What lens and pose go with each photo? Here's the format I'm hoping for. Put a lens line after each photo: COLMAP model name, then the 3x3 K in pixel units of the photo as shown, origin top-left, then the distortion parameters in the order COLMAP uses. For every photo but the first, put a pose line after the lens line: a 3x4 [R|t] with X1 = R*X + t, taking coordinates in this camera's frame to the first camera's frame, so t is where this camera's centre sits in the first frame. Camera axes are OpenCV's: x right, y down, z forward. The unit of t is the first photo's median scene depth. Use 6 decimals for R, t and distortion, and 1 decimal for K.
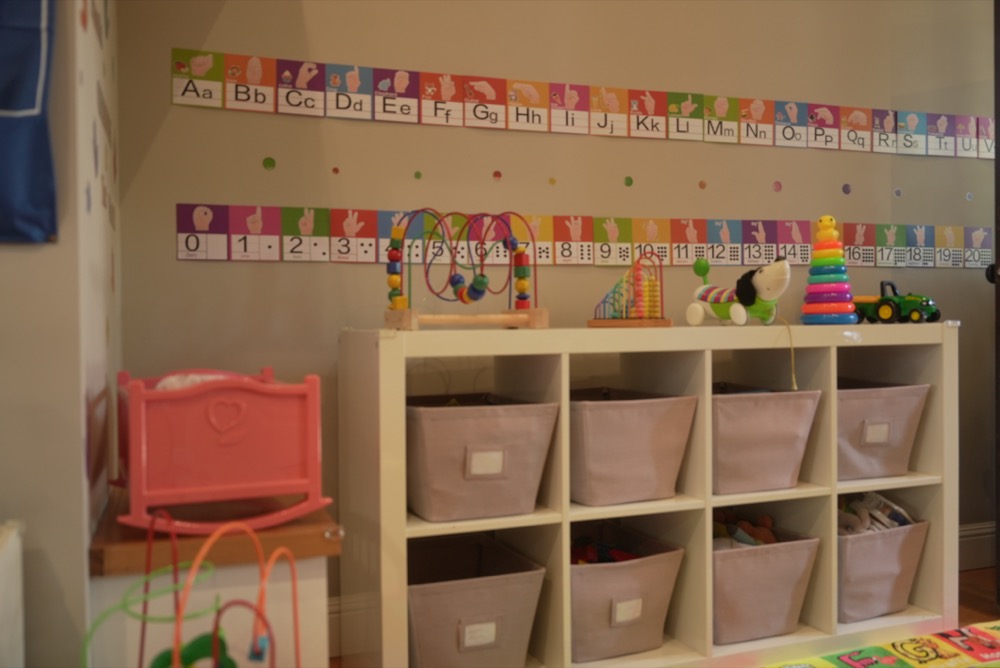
lens RADIAL K [[898.5, 0, 494.7], [0, 898.5, 332.5], [0, 0, 1]] dist [-0.007969, -0.014412]
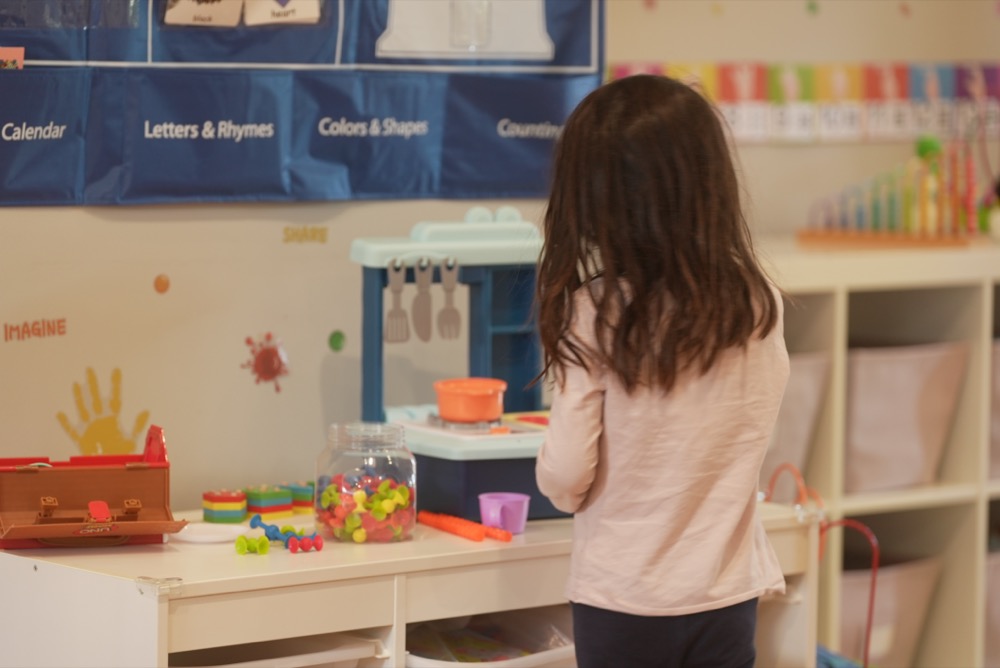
lens RADIAL K [[3794.6, 0, 499.8], [0, 3794.6, 335.3], [0, 0, 1]] dist [-0.370326, 0.000000]
pose [[0.924453, -0.018494, 0.380847, -1.094060], [-0.000180, 0.998802, 0.048939, -0.070051], [-0.381296, -0.045311, 0.923342, -1.404227]]
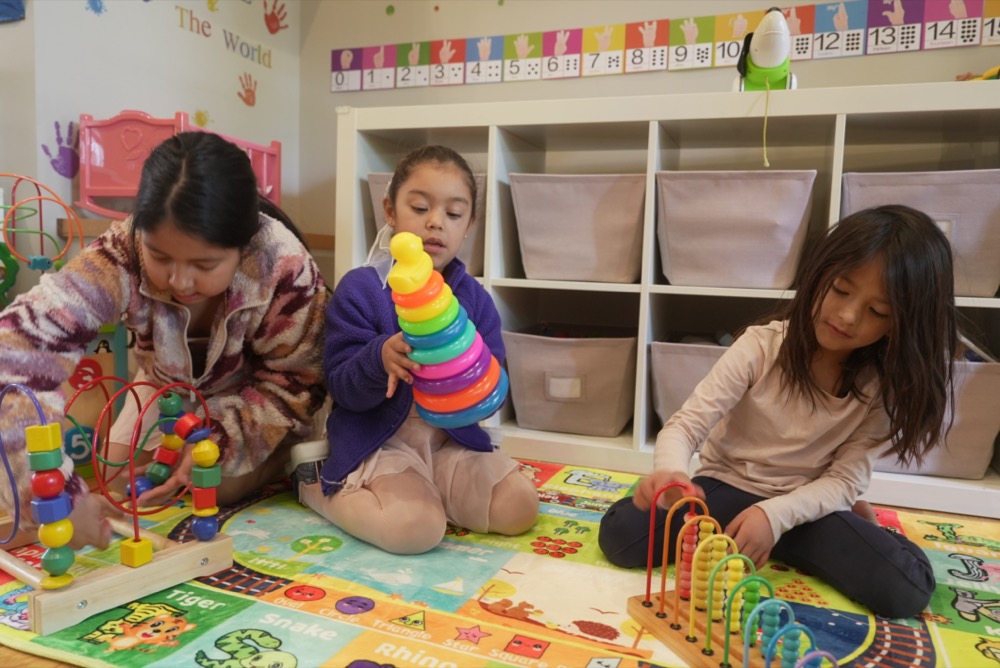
lens RADIAL K [[738.5, 0, 506.4], [0, 738.5, 327.7], [0, 0, 1]] dist [0.001329, 0.000354]
pose [[0.749304, 0.093153, -0.655641, 0.539794], [-0.049179, 0.995151, 0.085185, 0.145976], [0.660397, -0.031586, 0.750252, 0.276531]]
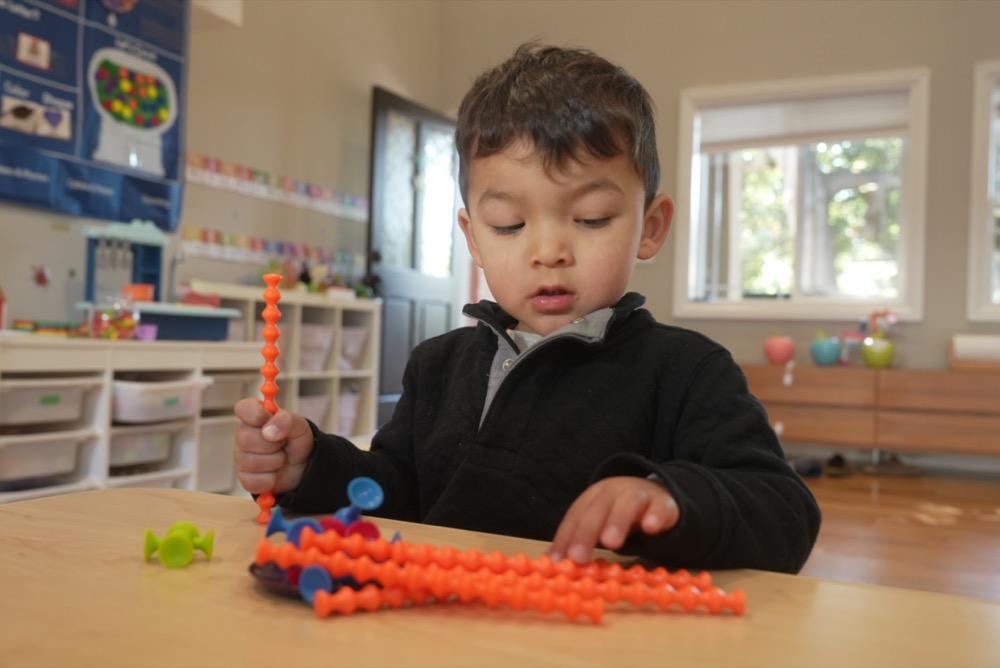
lens RADIAL K [[981.7, 0, 518.4], [0, 981.7, 337.5], [0, 0, 1]] dist [0.009930, 0.000000]
pose [[0.682527, 0.031729, 0.730171, -0.947322], [-0.018852, 0.999489, -0.025809, 0.130126], [-0.730617, 0.003850, 0.682777, -0.827741]]
